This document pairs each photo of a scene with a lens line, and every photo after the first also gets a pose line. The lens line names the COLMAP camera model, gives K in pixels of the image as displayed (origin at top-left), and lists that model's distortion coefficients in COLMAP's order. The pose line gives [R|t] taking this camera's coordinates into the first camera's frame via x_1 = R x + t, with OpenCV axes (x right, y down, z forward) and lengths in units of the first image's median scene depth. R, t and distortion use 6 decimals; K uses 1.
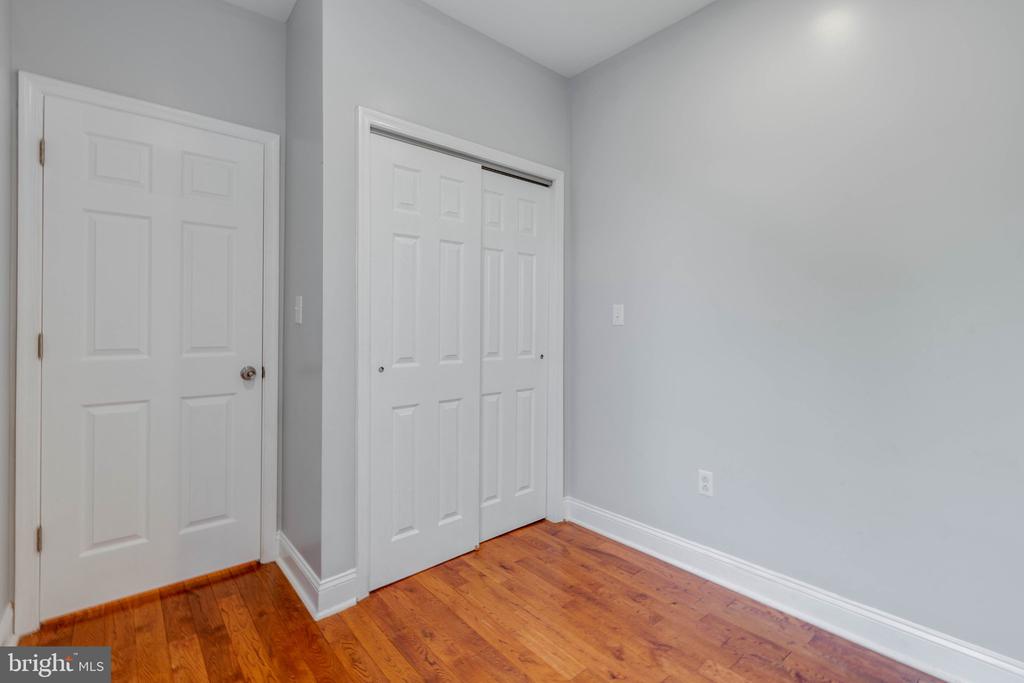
lens RADIAL K [[457.7, 0, 516.5], [0, 457.7, 319.7], [0, 0, 1]] dist [-0.002240, -0.000809]
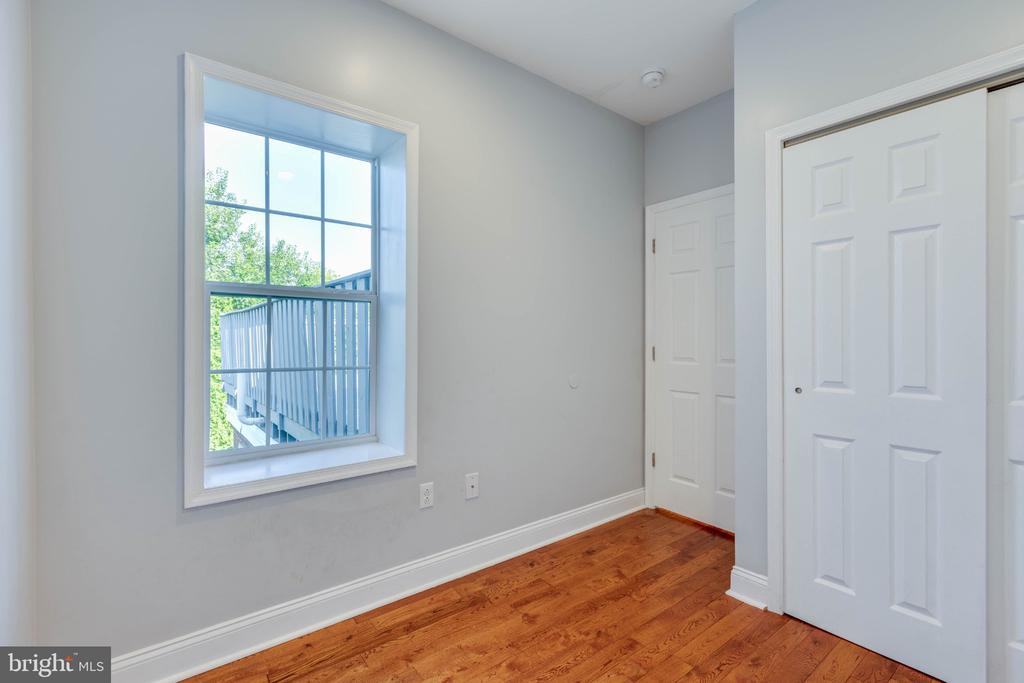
lens RADIAL K [[457.7, 0, 516.3], [0, 457.7, 341.9], [0, 0, 1]] dist [-0.002240, -0.000809]
pose [[-0.052509, 0.003827, -0.998613, 0.722367], [0.006289, 0.999974, 0.003501, 0.000716], [0.998601, -0.006096, -0.052531, 0.492962]]
